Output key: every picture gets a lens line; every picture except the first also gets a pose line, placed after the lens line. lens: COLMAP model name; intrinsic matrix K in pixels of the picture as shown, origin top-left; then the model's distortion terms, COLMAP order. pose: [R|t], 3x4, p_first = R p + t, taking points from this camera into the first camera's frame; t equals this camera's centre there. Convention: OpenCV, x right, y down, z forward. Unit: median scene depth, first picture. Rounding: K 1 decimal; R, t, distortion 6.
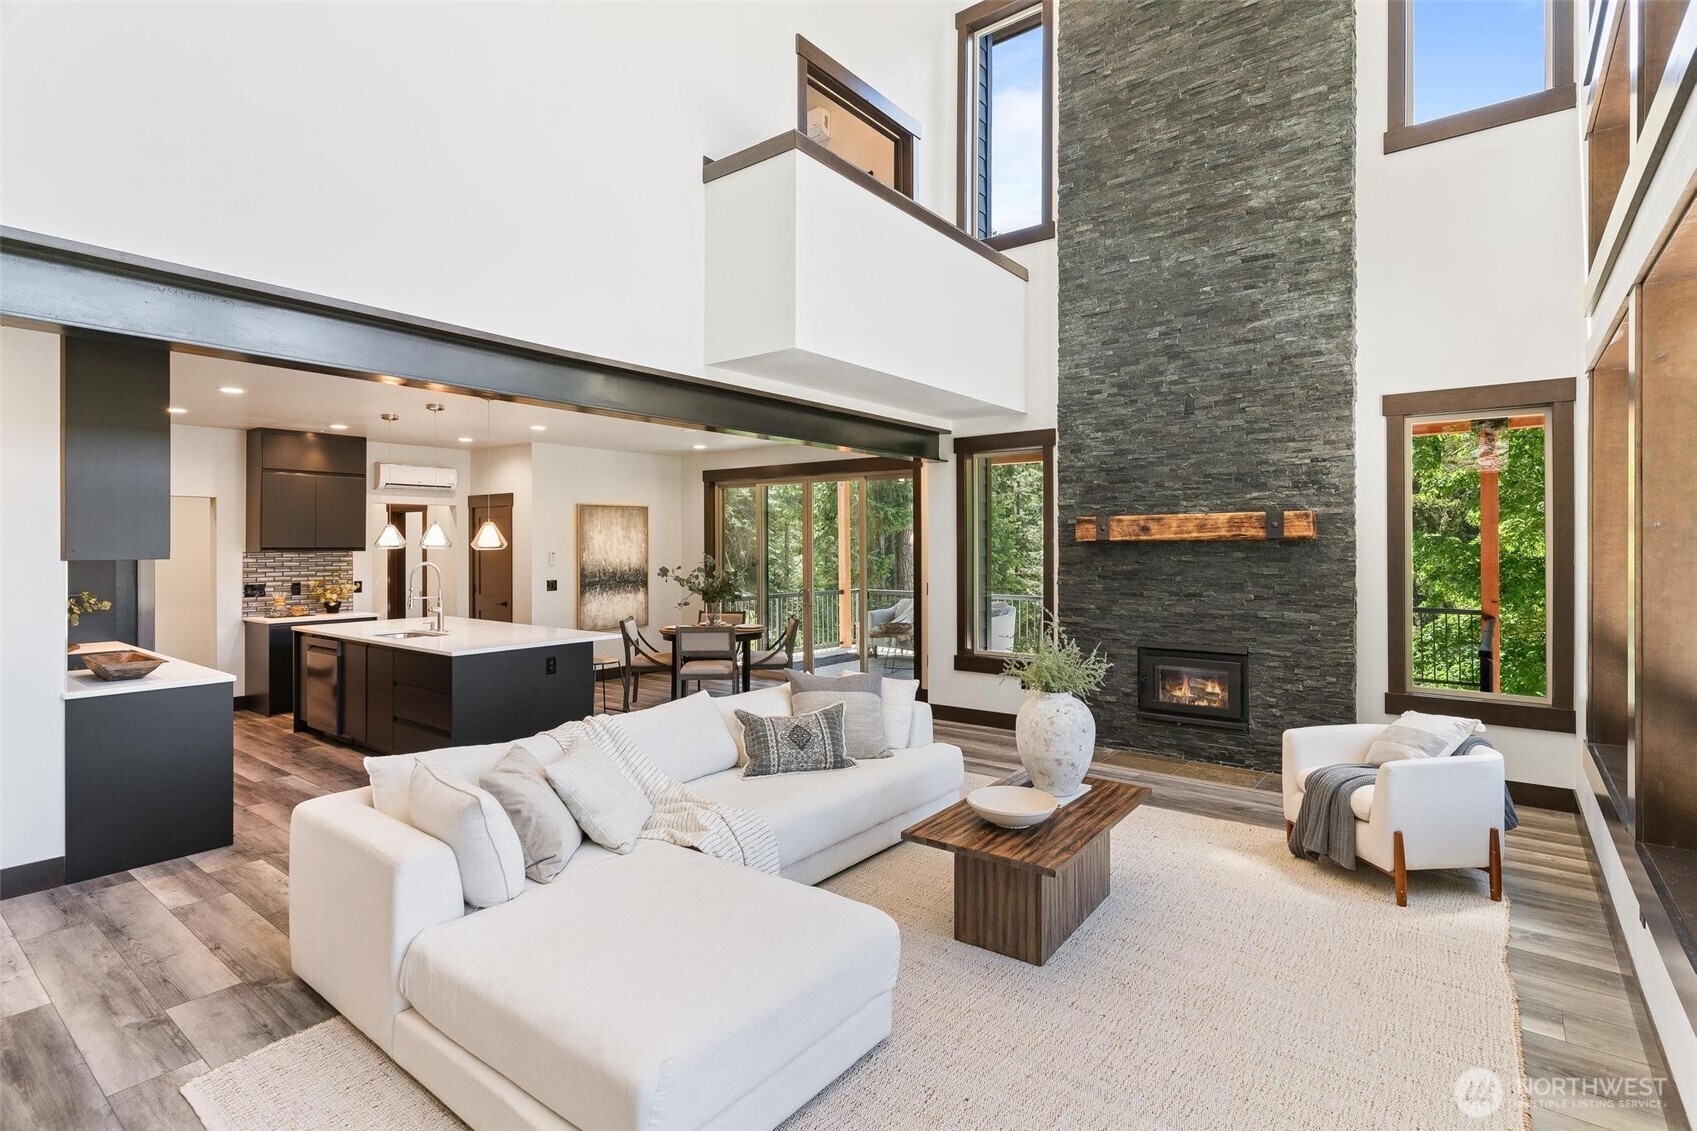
lens RADIAL K [[823.2, 0, 848.0], [0, 823.2, 541.4], [0, 0, 1]] dist [0.018444, -0.004032]
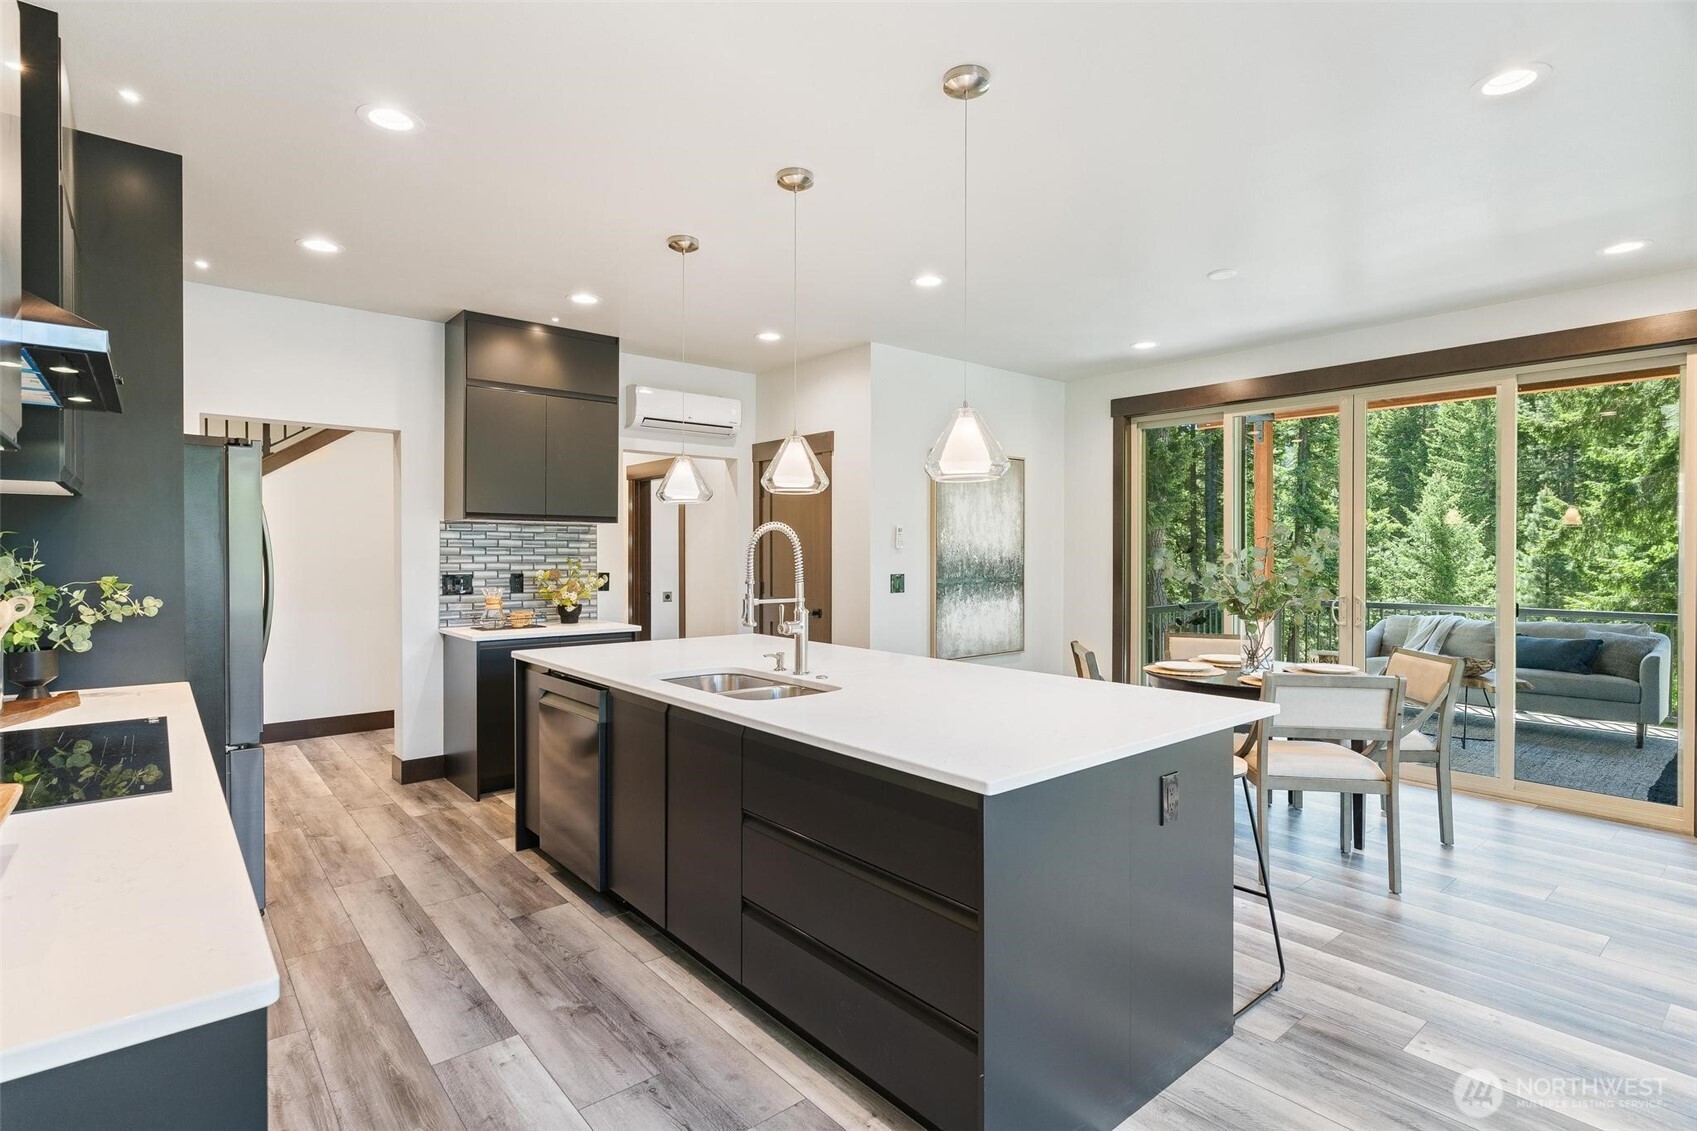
lens RADIAL K [[838.3, 0, 851.8], [0, 838.3, 553.0], [0, 0, 1]] dist [-0.001105, 0.000451]
pose [[0.979744, 0.003903, -0.200214, -0.409108], [-0.002816, 0.999980, 0.005711, 0.042192], [0.200232, -0.005031, 0.979736, 0.605442]]
